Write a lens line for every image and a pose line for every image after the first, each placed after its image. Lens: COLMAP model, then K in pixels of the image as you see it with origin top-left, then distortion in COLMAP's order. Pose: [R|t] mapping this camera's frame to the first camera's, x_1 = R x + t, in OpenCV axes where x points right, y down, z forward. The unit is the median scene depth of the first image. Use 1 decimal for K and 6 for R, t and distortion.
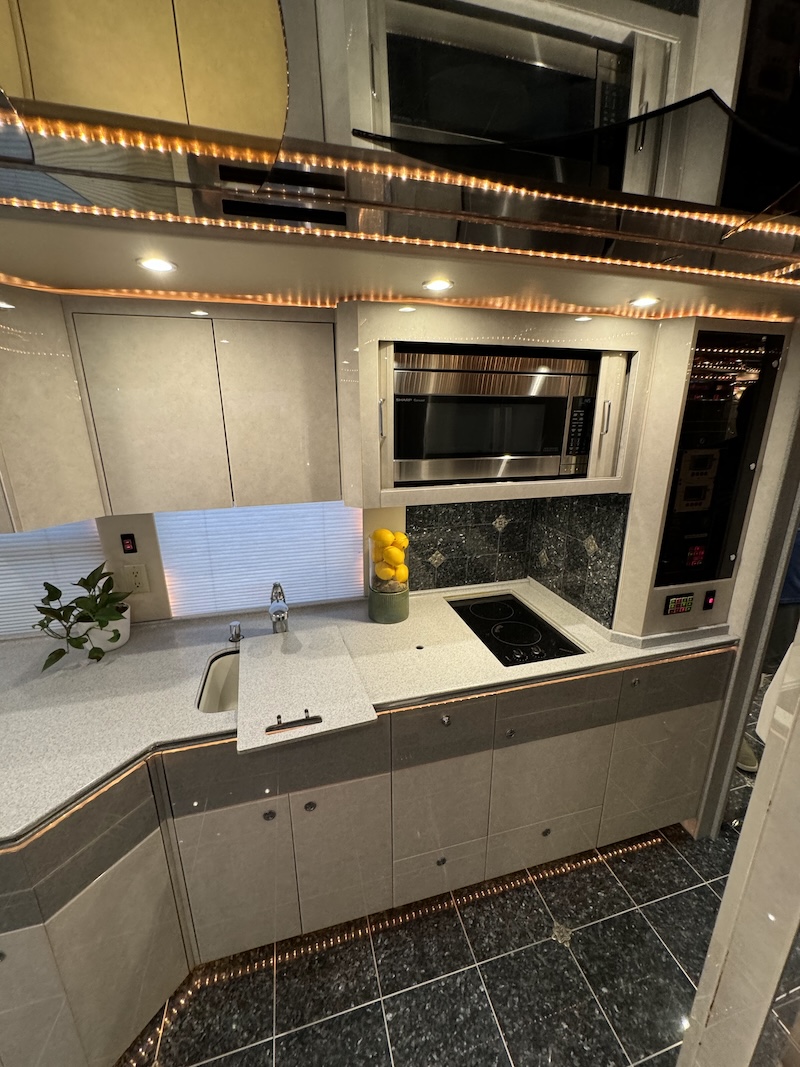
lens RADIAL K [[428.4, 0, 400.0], [0, 428.4, 533.5], [0, 0, 1]] dist [-0.000215, 0.000114]
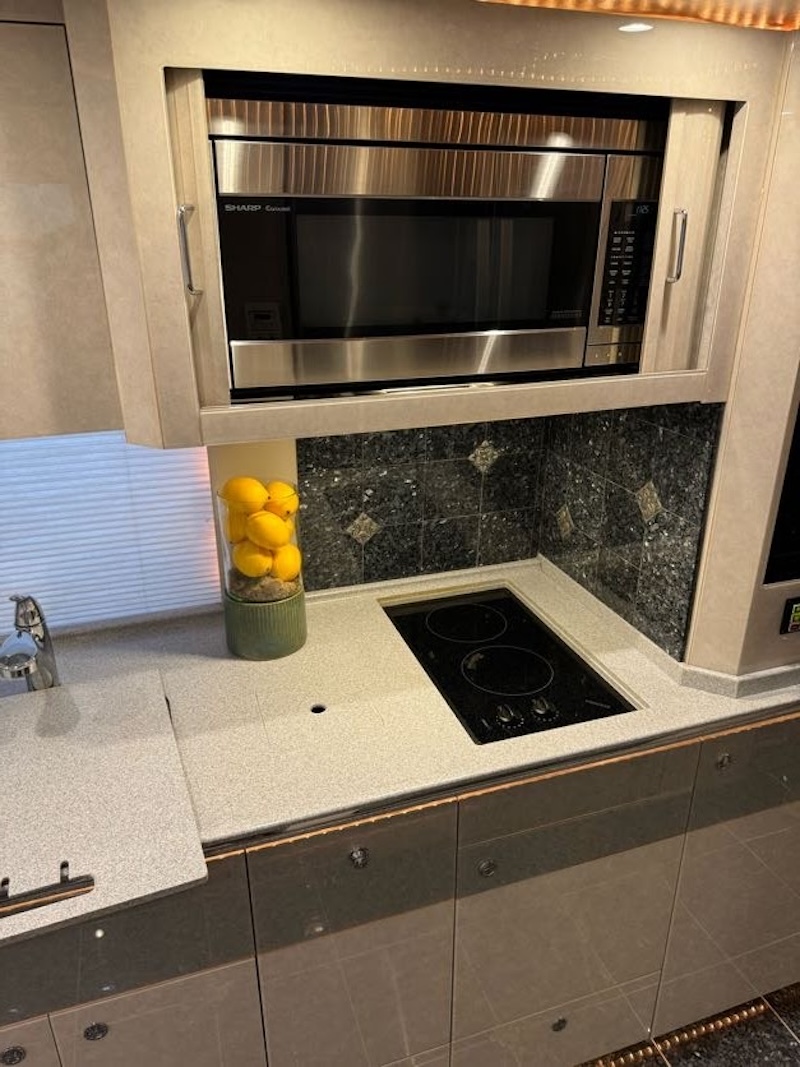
lens RADIAL K [[746.4, 0, 396.4], [0, 746.4, 532.8], [0, 0, 1]] dist [0.044128, -0.045983]
pose [[0.998002, -0.023267, 0.058745, 0.086165], [0.016760, 0.993909, 0.108920, -0.038479], [-0.060921, -0.107718, 0.992313, 0.115054]]
